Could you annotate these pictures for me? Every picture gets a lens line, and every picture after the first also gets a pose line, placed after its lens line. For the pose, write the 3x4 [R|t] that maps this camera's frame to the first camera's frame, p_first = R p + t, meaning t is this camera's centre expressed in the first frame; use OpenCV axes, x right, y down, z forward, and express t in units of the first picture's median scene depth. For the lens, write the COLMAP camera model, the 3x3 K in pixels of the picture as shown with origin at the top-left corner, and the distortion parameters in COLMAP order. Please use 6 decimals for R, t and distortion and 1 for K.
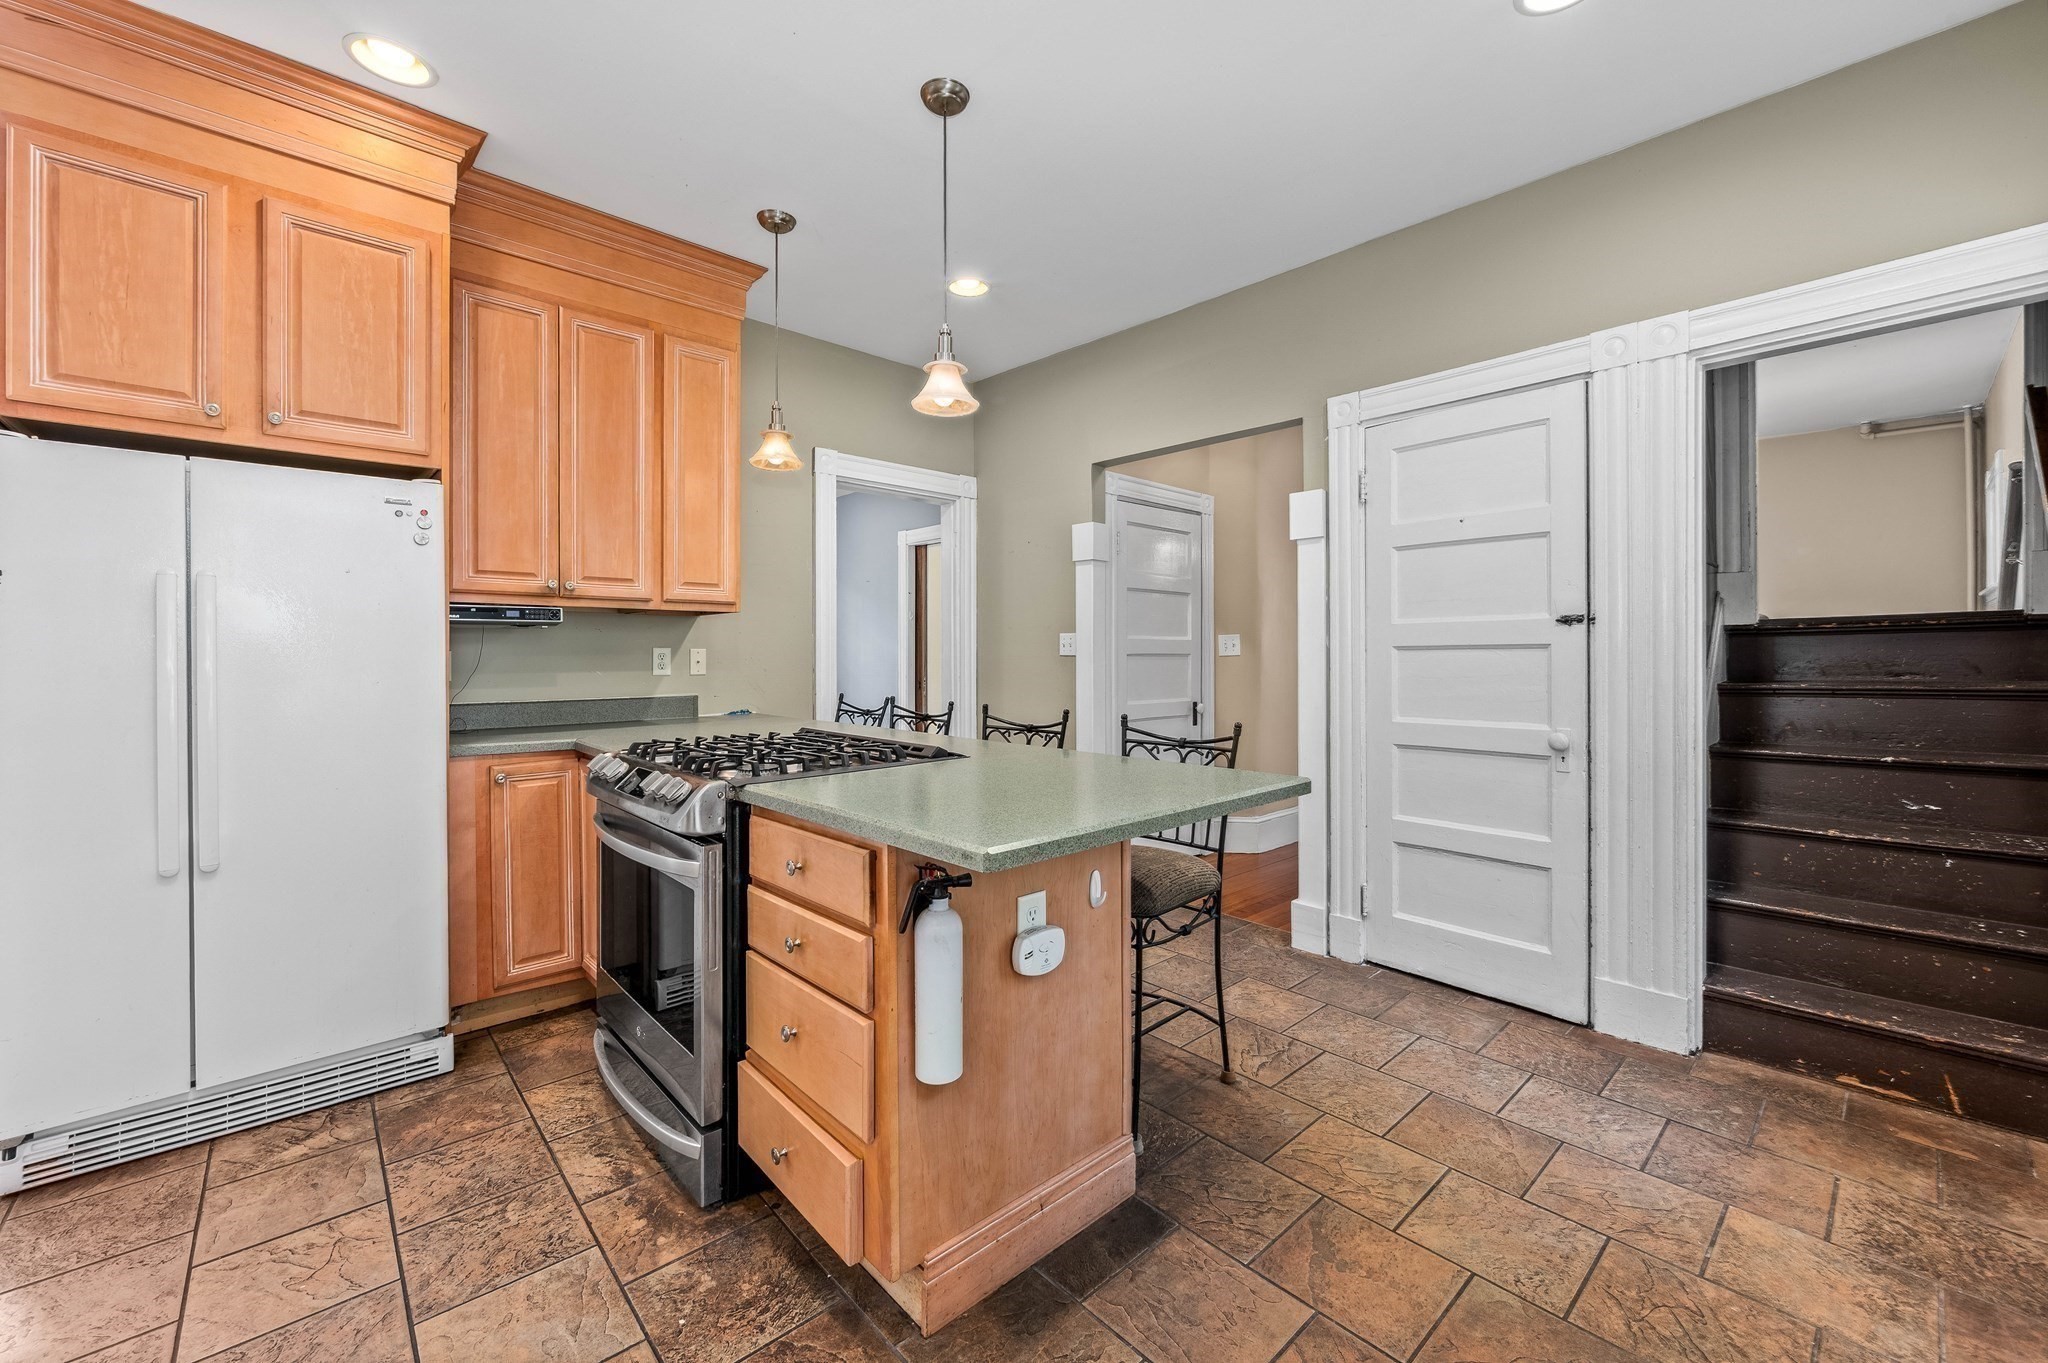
lens RADIAL K [[819.6, 0, 1016.9], [0, 819.6, 651.2], [0, 0, 1]] dist [-0.000067, -0.000021]
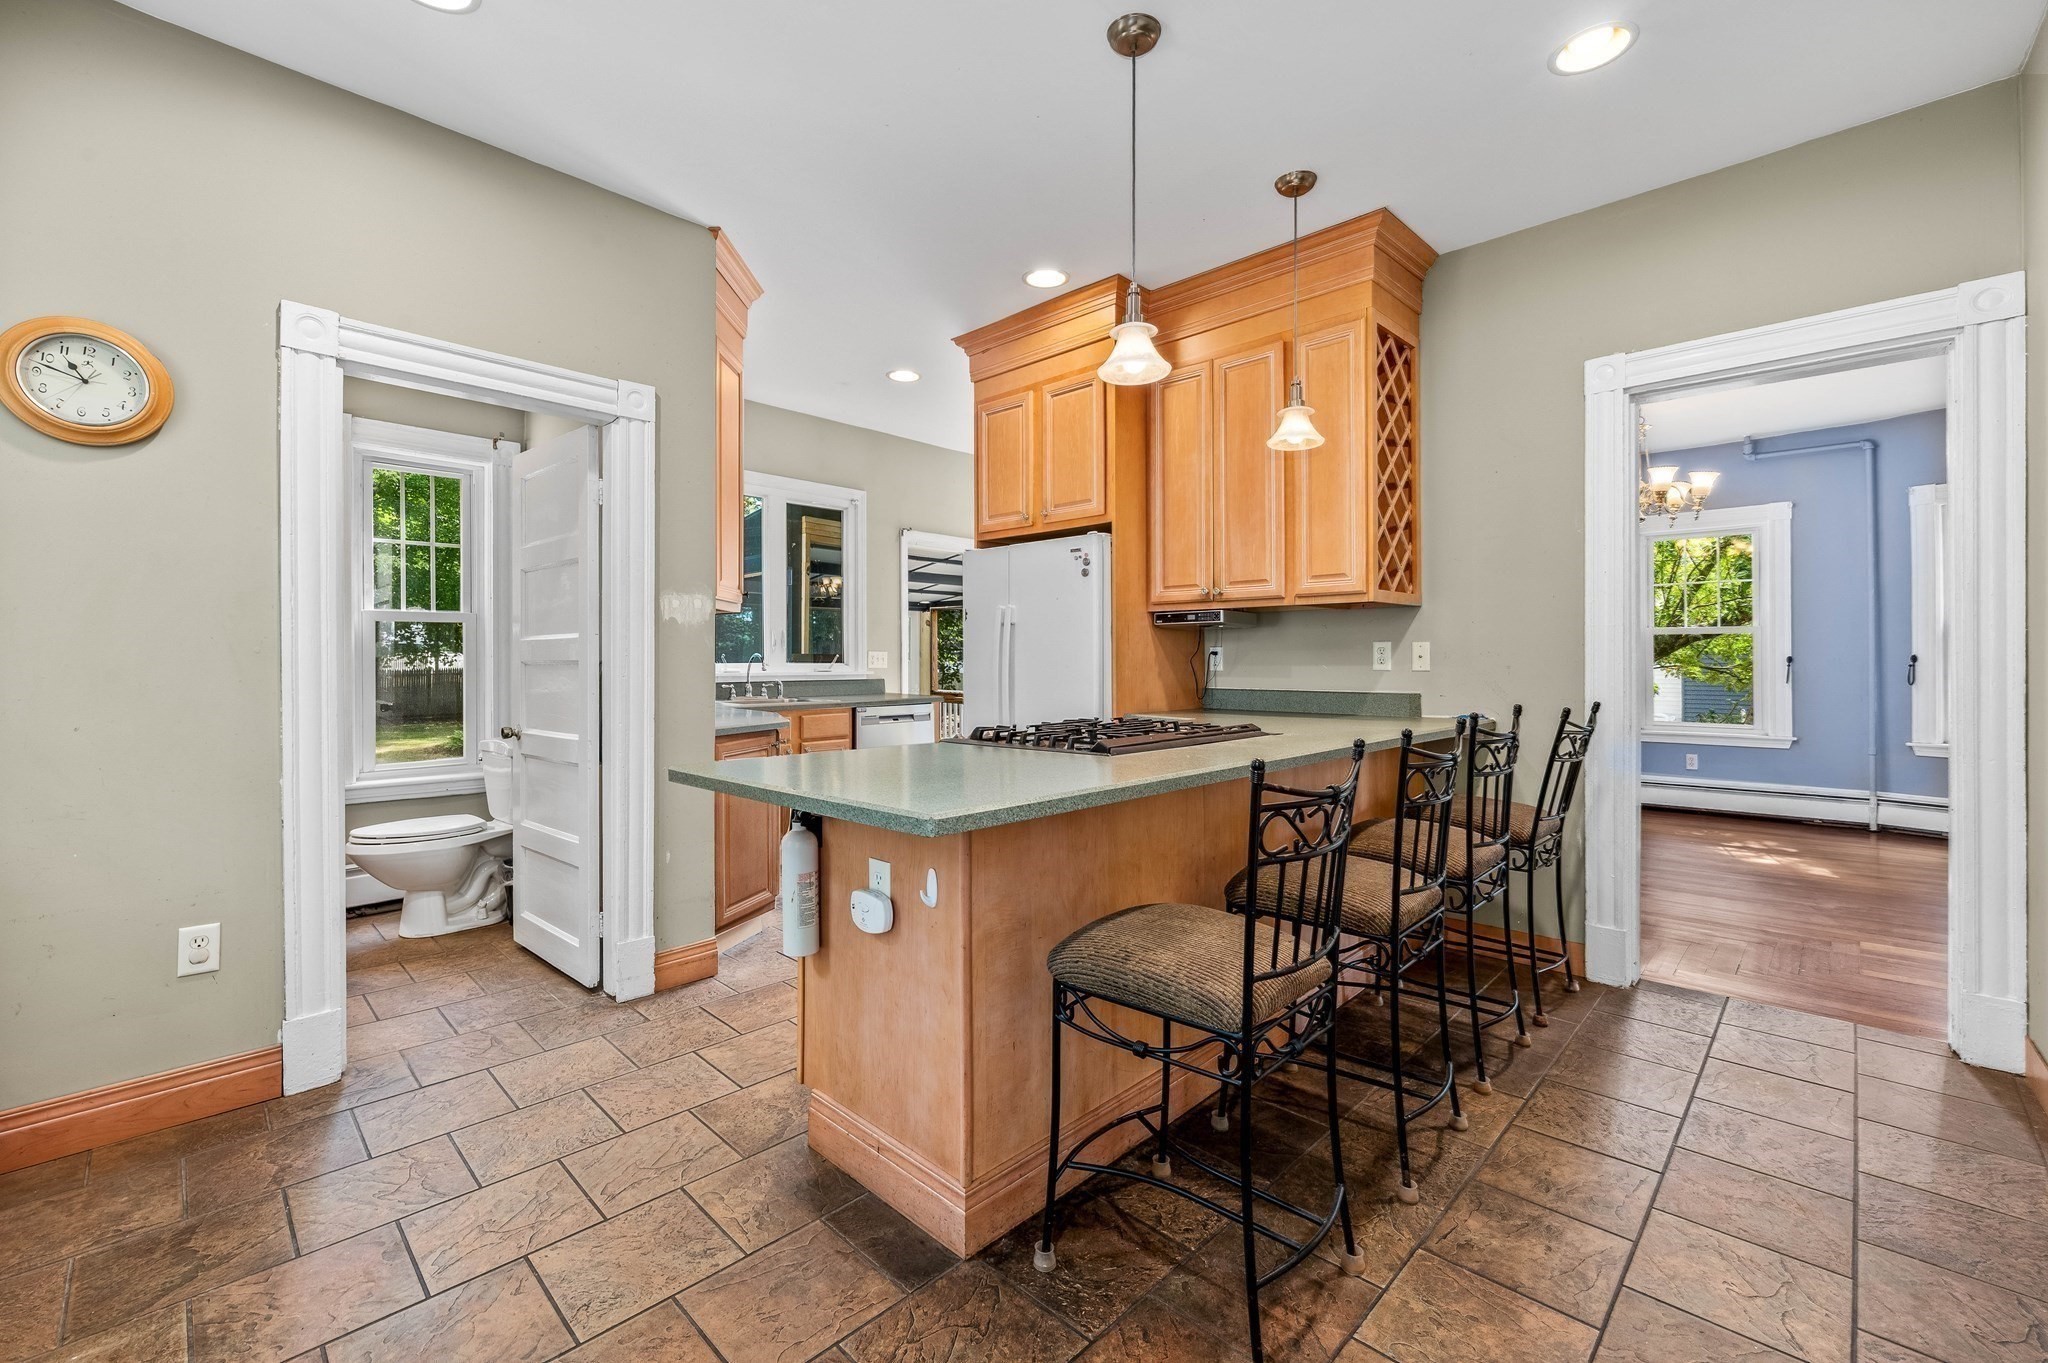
lens RADIAL K [[846.2, 0, 1023.7], [0, 846.2, 655.3], [0, 0, 1]] dist [-0.001216, -0.000354]
pose [[0.058942, -0.001225, -0.998261, 0.649114], [0.005988, 0.999982, -0.000873, 0.012625], [0.998243, -0.005927, 0.058949, 0.629657]]
